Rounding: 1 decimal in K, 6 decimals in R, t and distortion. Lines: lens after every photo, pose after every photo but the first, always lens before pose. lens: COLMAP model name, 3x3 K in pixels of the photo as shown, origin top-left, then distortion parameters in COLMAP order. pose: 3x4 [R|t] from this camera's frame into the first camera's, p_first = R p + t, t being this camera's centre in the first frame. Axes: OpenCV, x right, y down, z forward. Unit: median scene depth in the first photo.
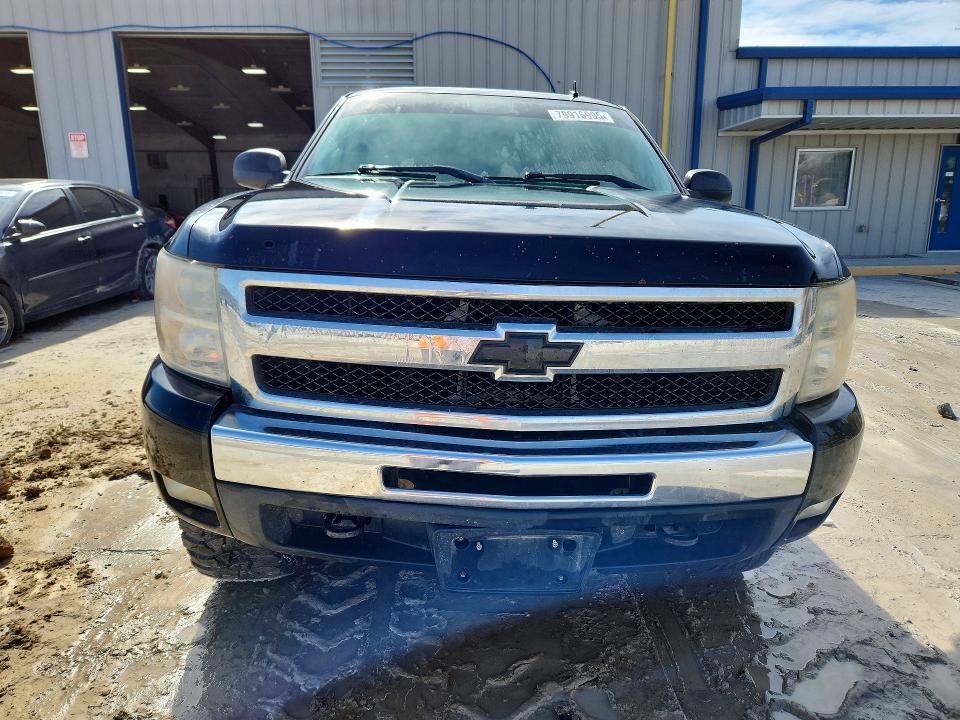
lens RADIAL K [[734.8, 0, 480.0], [0, 734.8, 360.0], [0, 0, 1]] dist [0.045151, 0.000776]
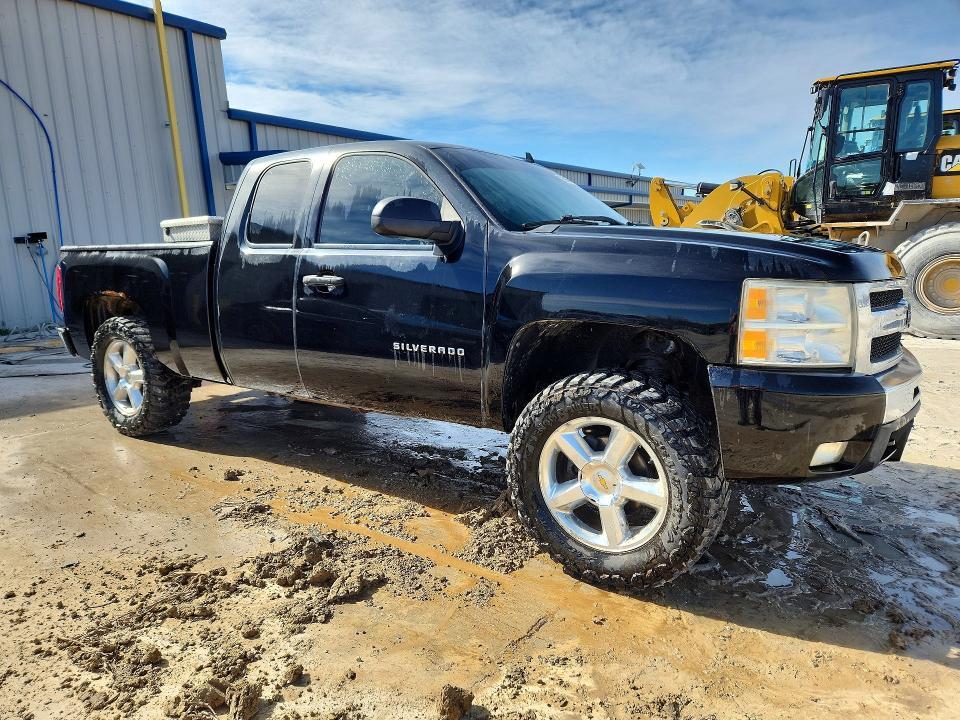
lens RADIAL K [[734.8, 0, 480.0], [0, 734.8, 360.0], [0, 0, 1]] dist [0.045151, 0.000776]
pose [[0.527575, -0.159452, 0.834410, -0.409633], [0.222870, 0.973801, 0.045174, -0.036965], [-0.819752, 0.162133, 0.549290, 0.180320]]
